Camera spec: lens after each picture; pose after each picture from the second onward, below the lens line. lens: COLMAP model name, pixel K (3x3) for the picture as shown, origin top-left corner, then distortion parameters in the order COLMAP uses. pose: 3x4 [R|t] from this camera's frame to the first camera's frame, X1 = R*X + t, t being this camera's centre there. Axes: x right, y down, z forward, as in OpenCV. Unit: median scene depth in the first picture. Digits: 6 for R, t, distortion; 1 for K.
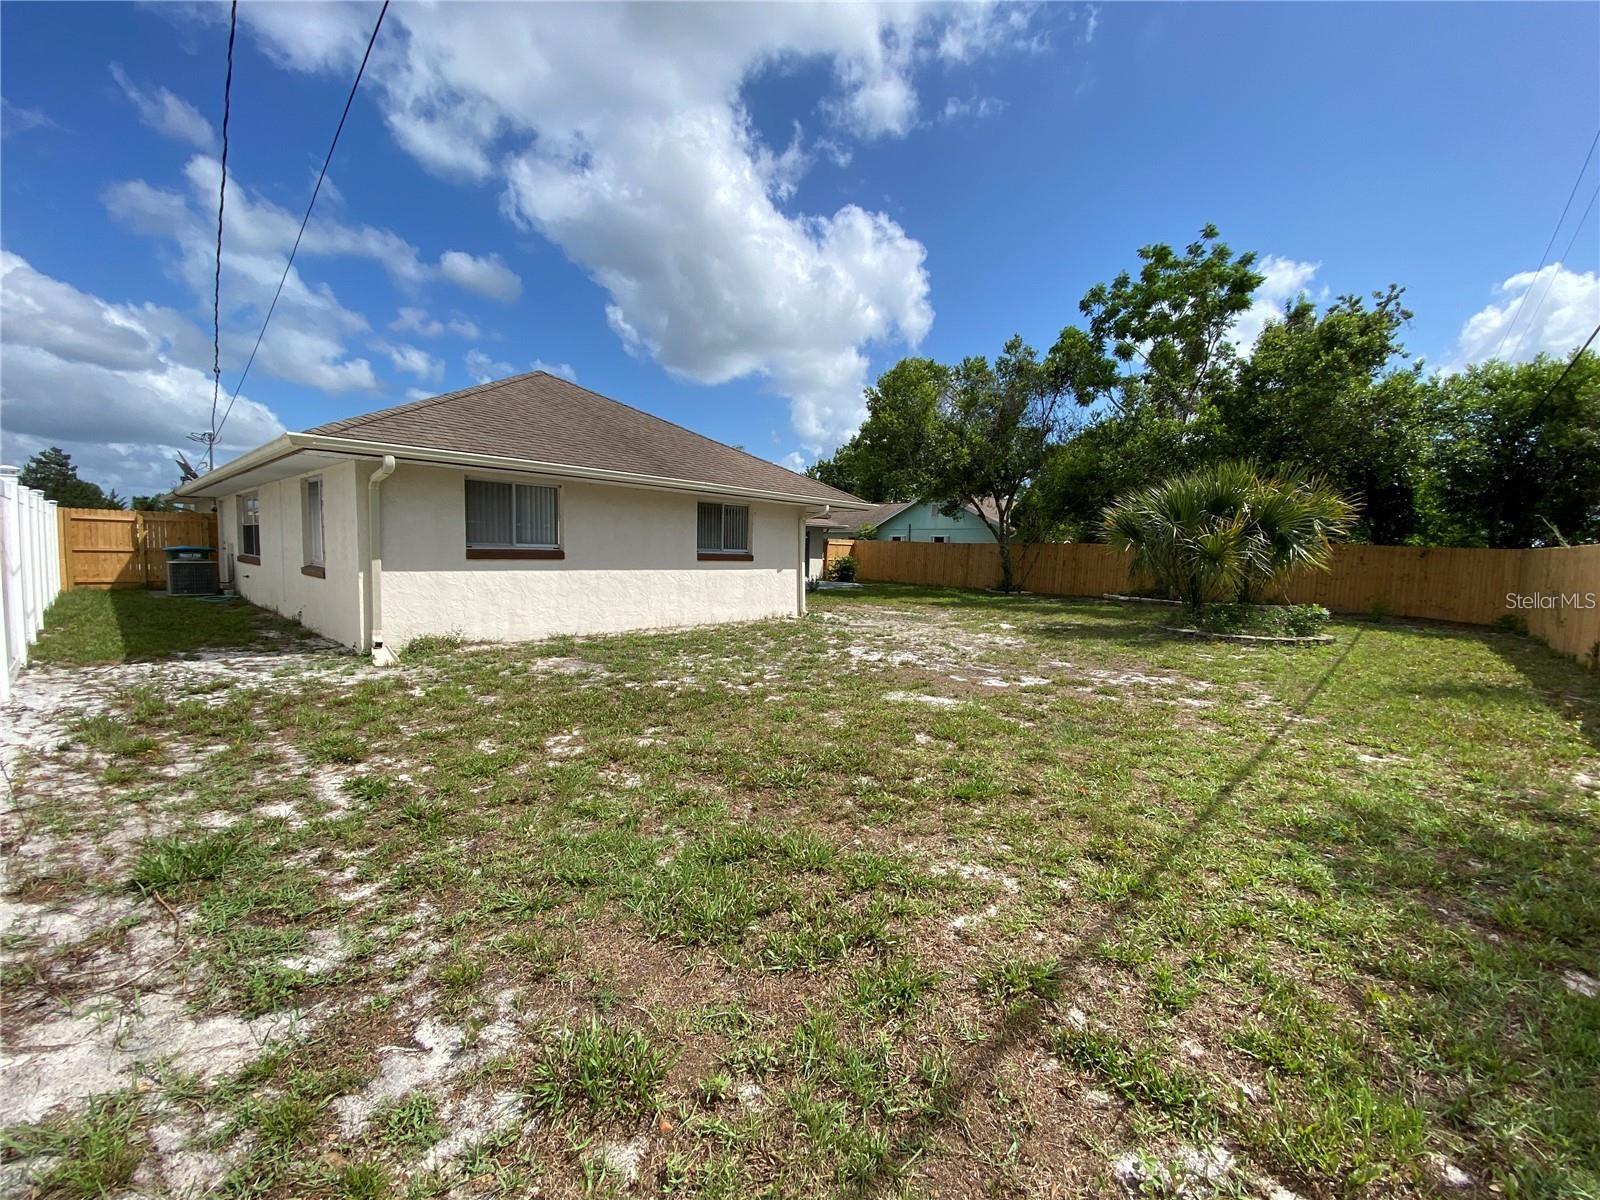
lens RADIAL K [[656.7, 0, 803.1], [0, 656.7, 598.9], [0, 0, 1]] dist [0.008618, -0.015339]
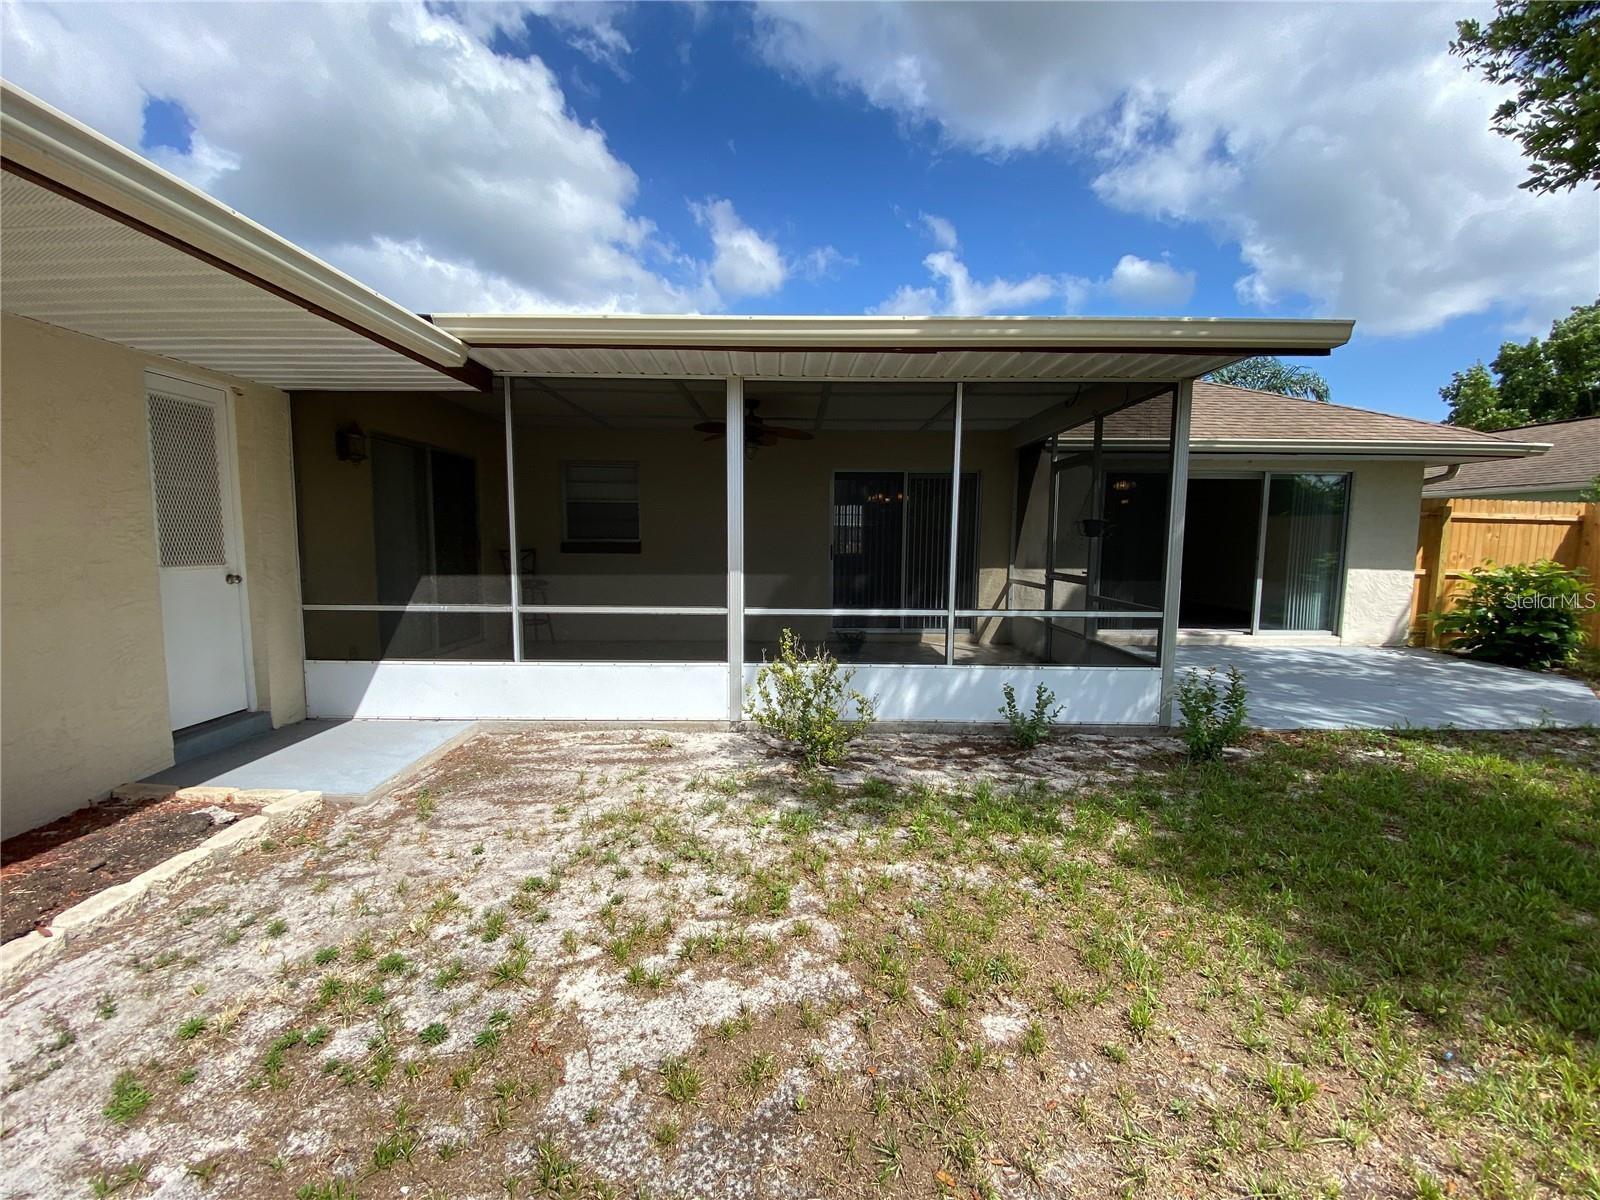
lens RADIAL K [[640.3, 0, 807.6], [0, 640.3, 606.9], [0, 0, 1]] dist [0.016371, -0.020112]
pose [[0.663080, 0.069399, -0.745324, 0.022004], [-0.050602, 0.997571, 0.047868, -0.015918], [0.746836, 0.005975, 0.664981, 0.218424]]
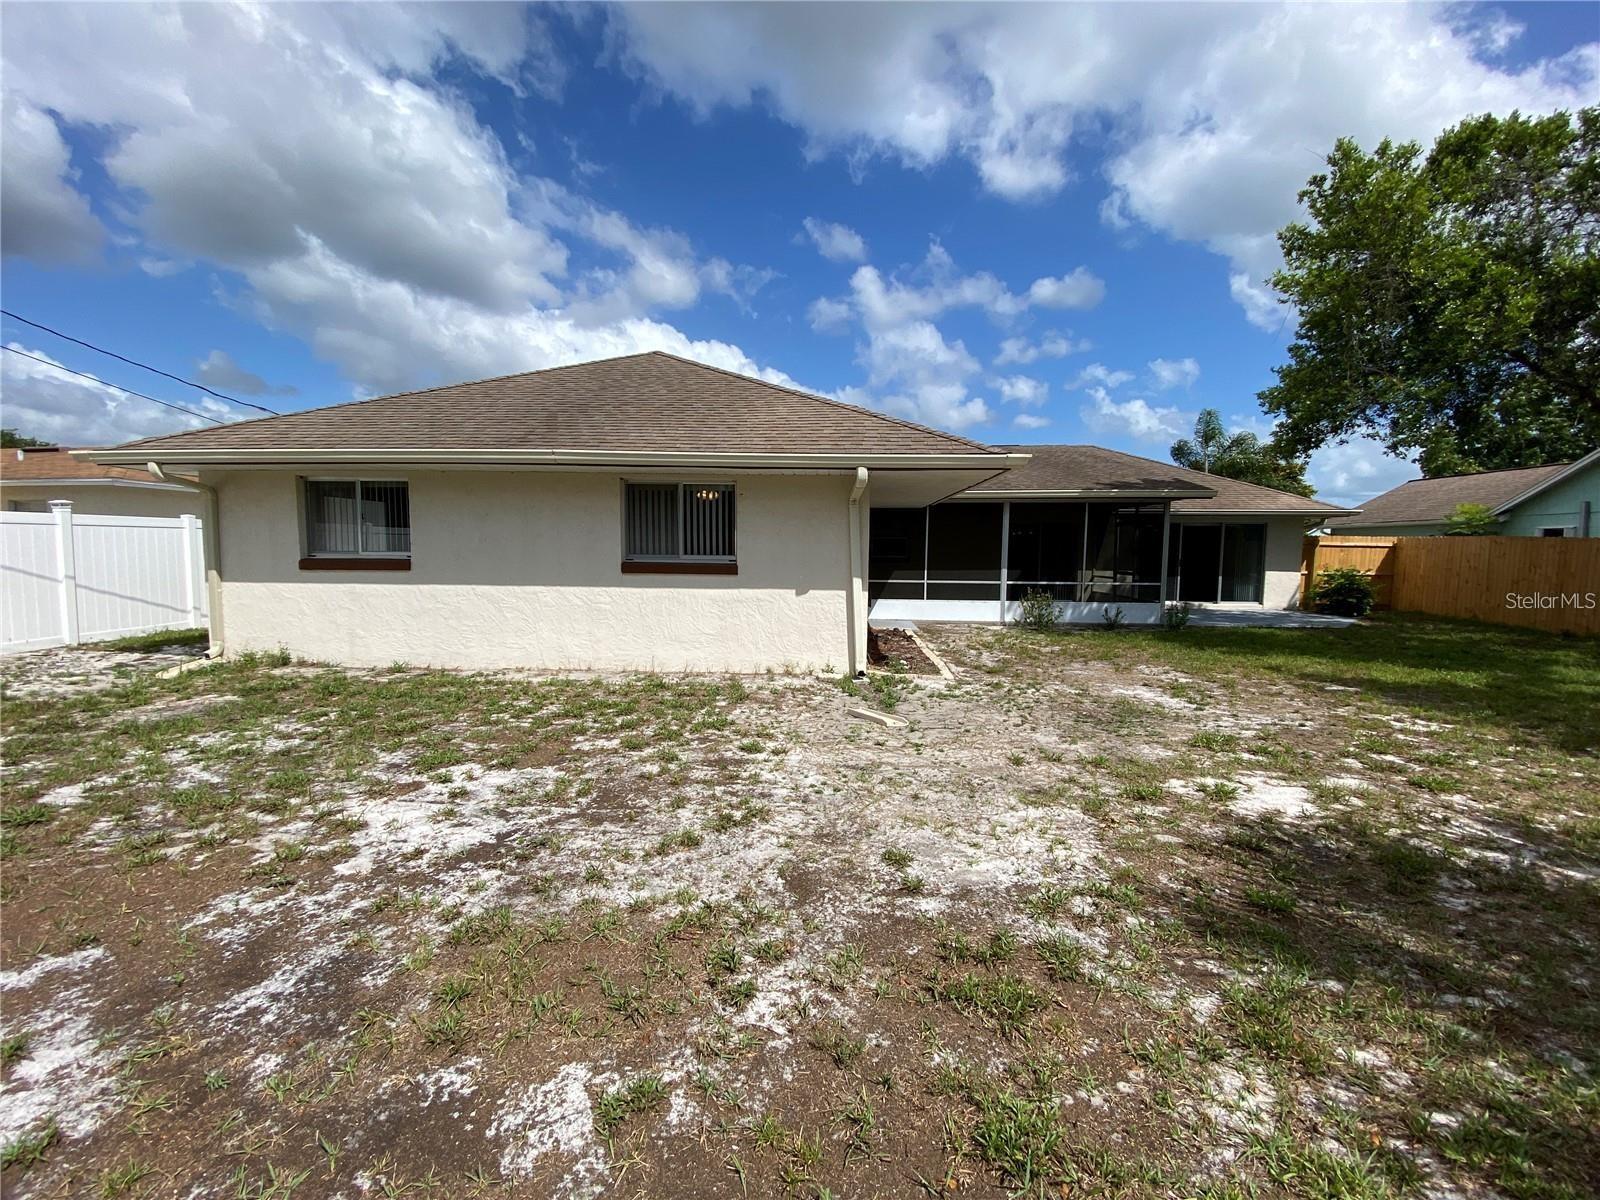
lens RADIAL K [[640.3, 0, 807.6], [0, 640.3, 606.9], [0, 0, 1]] dist [0.016371, -0.020112]
pose [[0.624157, 0.048752, -0.779777, 0.069240], [-0.051496, 0.998448, 0.021205, -0.007257], [0.779600, 0.026920, 0.625699, 0.114059]]
